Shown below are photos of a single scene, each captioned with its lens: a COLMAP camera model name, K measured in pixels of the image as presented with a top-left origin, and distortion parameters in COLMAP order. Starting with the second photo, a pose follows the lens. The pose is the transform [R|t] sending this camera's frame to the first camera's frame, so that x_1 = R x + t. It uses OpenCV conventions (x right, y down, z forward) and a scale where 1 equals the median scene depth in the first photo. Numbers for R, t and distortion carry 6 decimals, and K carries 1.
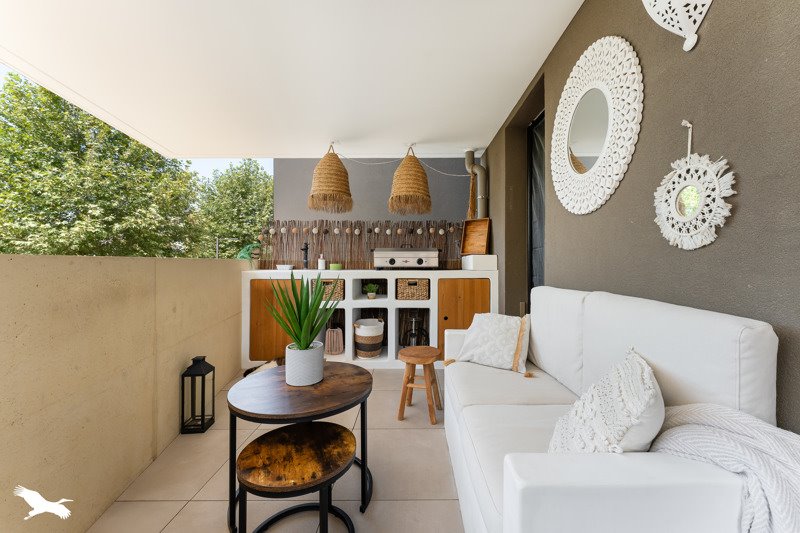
lens RADIAL K [[326.4, 0, 378.4], [0, 326.4, 255.6], [0, 0, 1]] dist [0.023350, 0.000480]
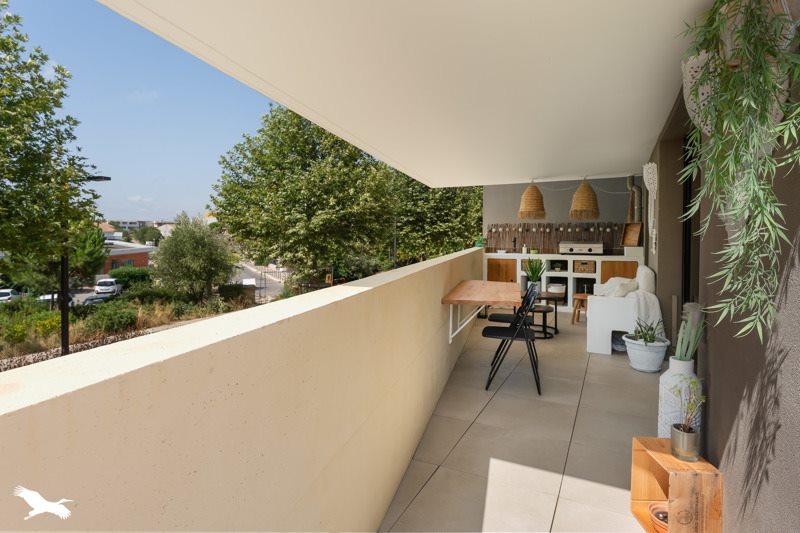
lens RADIAL K [[426.0, 0, 381.4], [0, 426.0, 238.0], [0, 0, 1]] dist [0.016441, -0.000001]
pose [[0.917722, 0.005553, -0.397185, 0.017027], [0.003543, 0.999748, 0.022165, -0.085934], [0.397208, -0.021749, 0.917471, -1.260637]]
